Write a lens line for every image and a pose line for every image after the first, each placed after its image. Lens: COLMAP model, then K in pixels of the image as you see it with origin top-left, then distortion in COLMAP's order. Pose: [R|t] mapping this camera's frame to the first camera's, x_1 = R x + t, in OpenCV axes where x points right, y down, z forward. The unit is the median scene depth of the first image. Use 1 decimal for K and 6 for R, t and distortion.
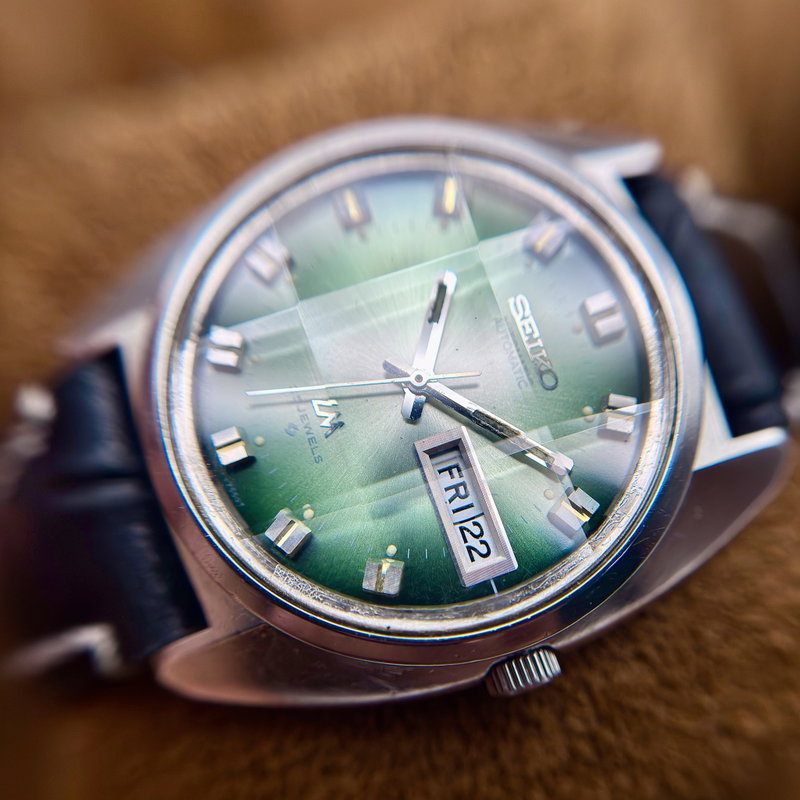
lens RADIAL K [[845.8, 0, 410.1], [0, 845.8, 422.7], [0, 0, 1]] dist [0.387440, -0.004473]
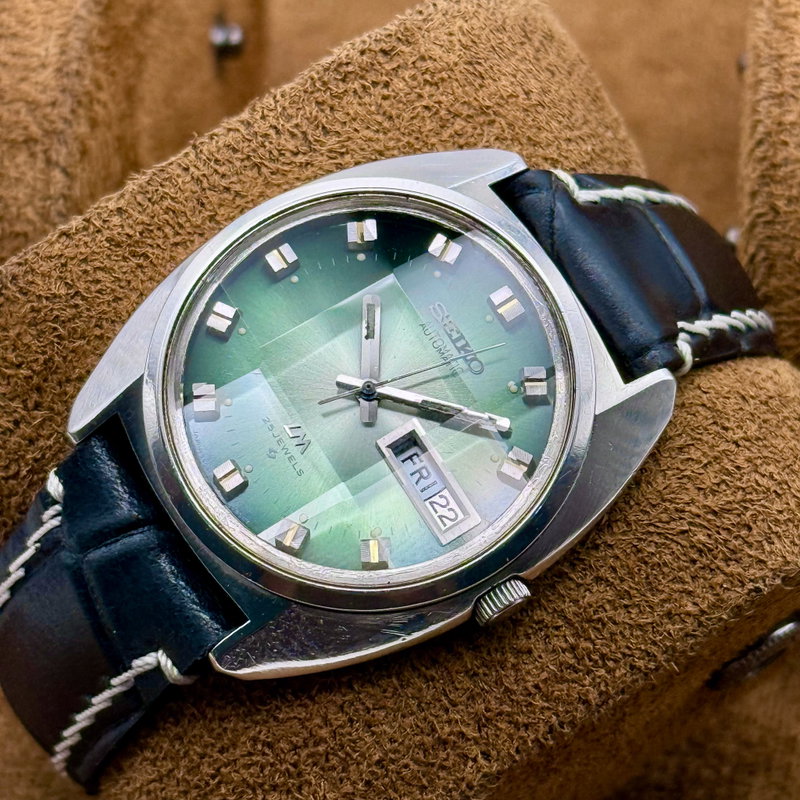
lens RADIAL K [[3178.1, 0, 400.0], [0, 3178.1, 400.0], [0, 0, 1]] dist [-0.001996, 0.162751]
pose [[0.975892, -0.214537, 0.040103, -0.128369], [0.216772, 0.974137, -0.063773, 0.257244], [-0.025384, 0.070929, 0.997158, -3.426614]]
